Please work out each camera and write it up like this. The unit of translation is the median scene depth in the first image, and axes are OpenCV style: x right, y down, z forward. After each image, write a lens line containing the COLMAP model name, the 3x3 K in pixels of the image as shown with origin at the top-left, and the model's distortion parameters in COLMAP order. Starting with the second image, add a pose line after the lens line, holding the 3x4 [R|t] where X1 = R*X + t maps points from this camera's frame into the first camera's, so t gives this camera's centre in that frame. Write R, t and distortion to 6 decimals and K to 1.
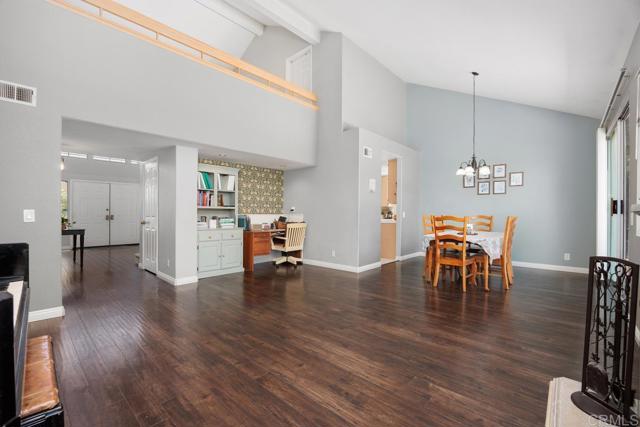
lens RADIAL K [[275.3, 0, 317.1], [0, 275.3, 211.8], [0, 0, 1]] dist [-0.019688, 0.000741]
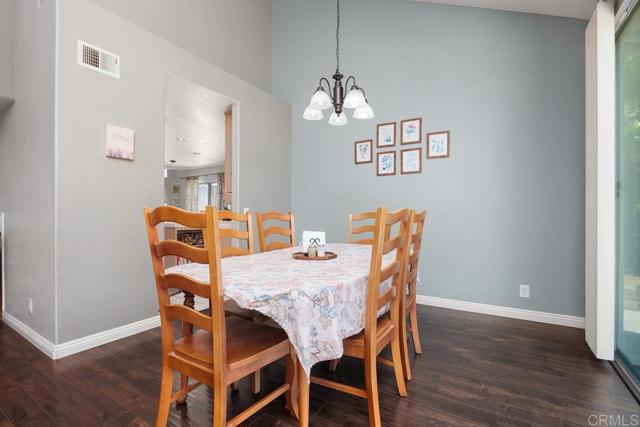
lens RADIAL K [[299.2, 0, 320.6], [0, 299.2, 215.5], [0, 0, 1]] dist [-0.010654, 0.000205]
pose [[0.982805, -0.005493, 0.184564, 0.764005], [0.005596, 0.999984, -0.000036, 0.035942], [-0.184561, 0.001068, 0.982820, 0.897576]]
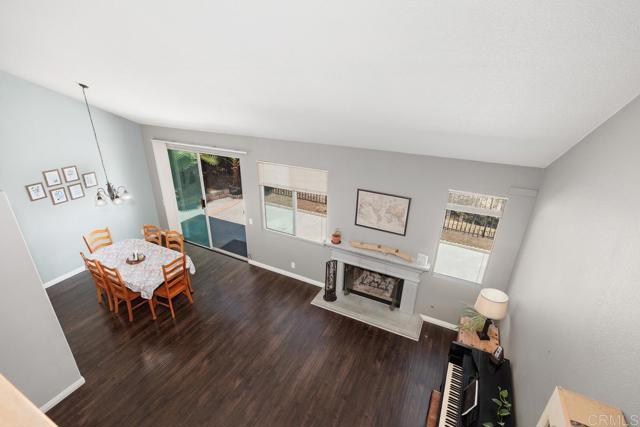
lens RADIAL K [[299.2, 0, 322.3], [0, 299.2, 212.8], [0, 0, 1]] dist [-0.010654, 0.000205]
pose [[-0.275548, -0.389145, 0.878999, -0.918730], [-0.024077, 0.916905, 0.398379, -0.880188], [-0.960986, 0.088609, -0.262021, 0.956940]]
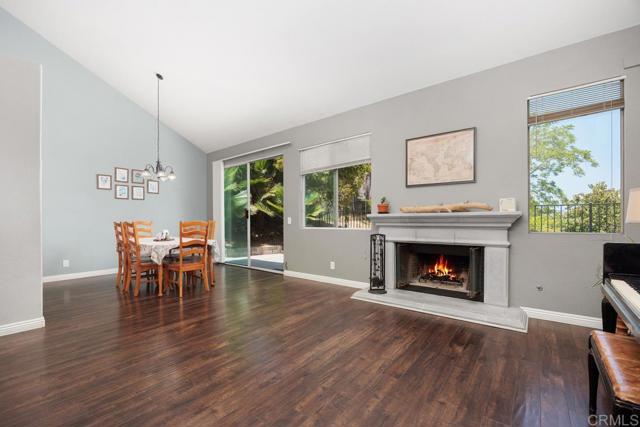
lens RADIAL K [[275.3, 0, 319.8], [0, 275.3, 221.0], [0, 0, 1]] dist [-0.019688, 0.000741]
pose [[-0.061553, -0.013724, 0.998009, -0.729854], [0.004798, 0.999890, 0.014046, 0.003773], [-0.998092, 0.005653, -0.061481, 0.807154]]
